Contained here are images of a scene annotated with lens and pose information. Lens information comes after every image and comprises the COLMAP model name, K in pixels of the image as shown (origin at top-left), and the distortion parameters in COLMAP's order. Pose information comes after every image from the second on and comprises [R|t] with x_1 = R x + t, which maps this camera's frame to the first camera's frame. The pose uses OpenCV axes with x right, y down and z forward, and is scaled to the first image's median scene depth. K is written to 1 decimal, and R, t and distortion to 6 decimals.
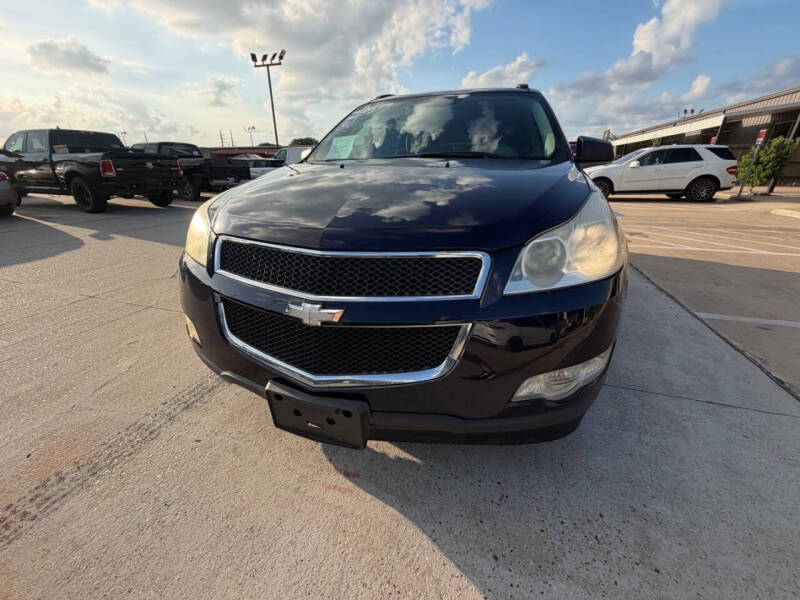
lens RADIAL K [[319.3, 0, 397.9], [0, 319.3, 299.4], [0, 0, 1]] dist [-0.000074, 0.000428]
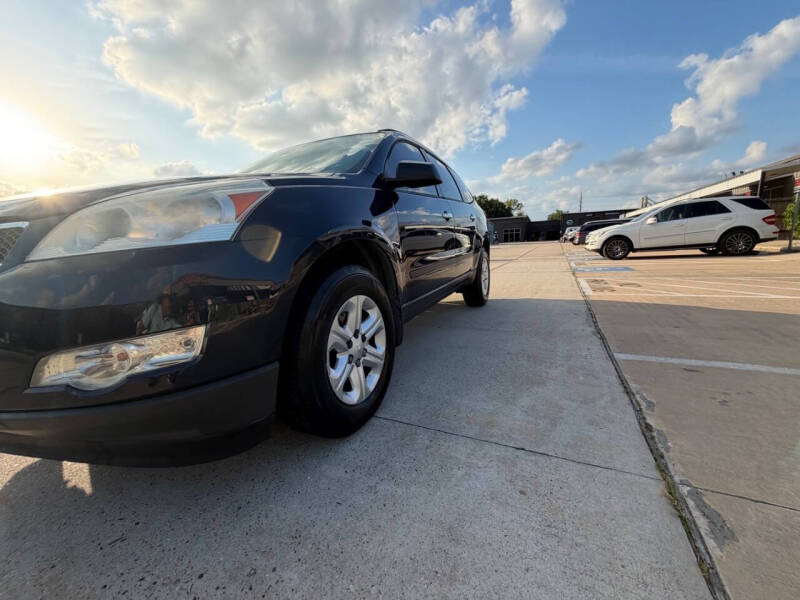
lens RADIAL K [[319.3, 0, 397.9], [0, 319.3, 299.4], [0, 0, 1]] dist [-0.000074, 0.000428]
pose [[0.988667, -0.019263, -0.148884, 0.123868], [-0.014251, 0.975213, -0.220810, 0.022855], [0.149447, 0.220429, 0.963886, 0.024178]]
